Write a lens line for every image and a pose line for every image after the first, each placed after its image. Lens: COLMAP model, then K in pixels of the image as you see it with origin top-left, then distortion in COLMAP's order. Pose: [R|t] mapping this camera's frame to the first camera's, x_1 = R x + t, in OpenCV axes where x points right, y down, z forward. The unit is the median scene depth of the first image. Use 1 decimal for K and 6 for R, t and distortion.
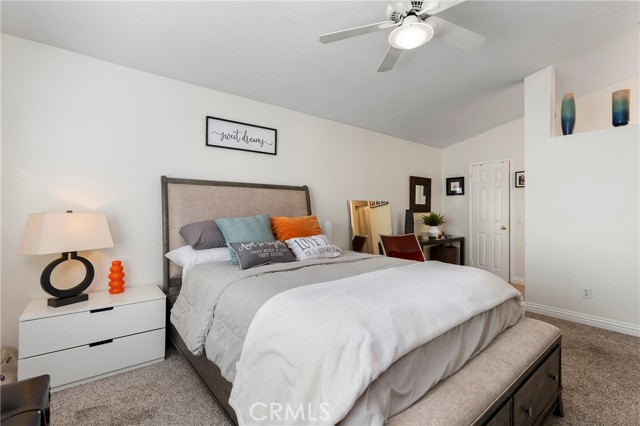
lens RADIAL K [[291.1, 0, 319.4], [0, 291.1, 212.5], [0, 0, 1]] dist [-0.007635, 0.004157]
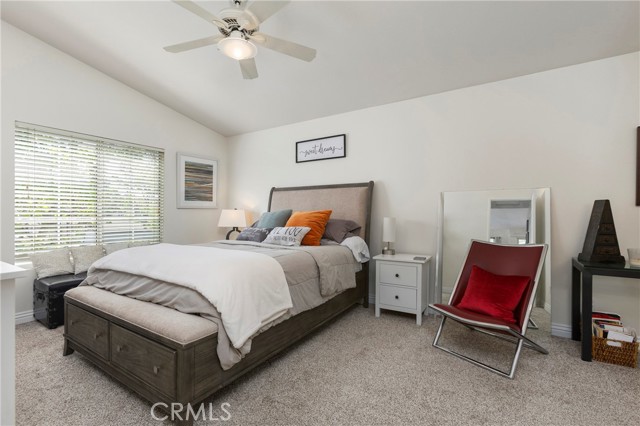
lens RADIAL K [[291.1, 0, 319.3], [0, 291.1, 213.0], [0, 0, 1]] dist [-0.007635, 0.004157]
pose [[0.334317, 0.002302, -0.942458, 0.941554], [-0.001712, 0.999997, 0.001835, 0.016385], [0.942459, 0.001000, 0.334320, 0.576203]]
